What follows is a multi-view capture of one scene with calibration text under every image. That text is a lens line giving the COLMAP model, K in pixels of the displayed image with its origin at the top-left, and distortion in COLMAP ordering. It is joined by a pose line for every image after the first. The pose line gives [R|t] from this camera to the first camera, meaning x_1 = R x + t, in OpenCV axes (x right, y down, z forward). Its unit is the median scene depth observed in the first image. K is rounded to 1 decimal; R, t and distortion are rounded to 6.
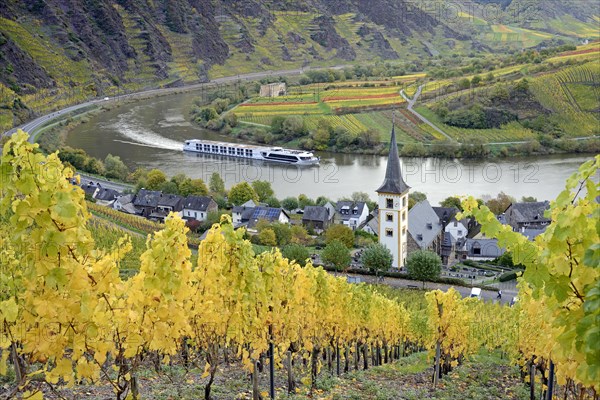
lens RADIAL K [[614.1, 0, 304.8], [0, 614.1, 196.0], [0, 0, 1]] dist [-0.011854, 0.000000]
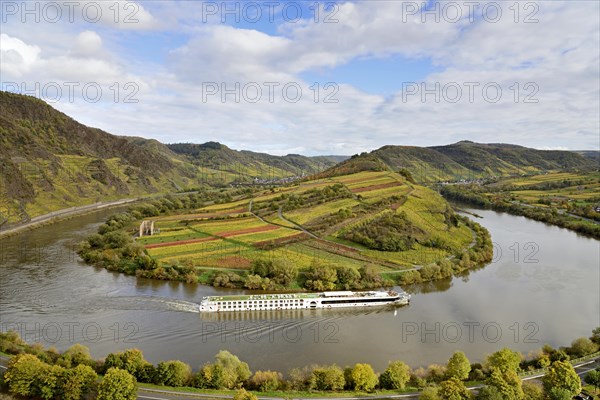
lens RADIAL K [[417.8, 0, 299.3], [0, 417.8, 200.6], [0, 0, 1]] dist [-0.022712, 0.005864]
pose [[0.806412, -0.031297, 0.590525, -0.289490], [0.142630, 0.979411, -0.142867, -0.086220], [-0.573895, 0.199436, 0.794273, 0.293120]]
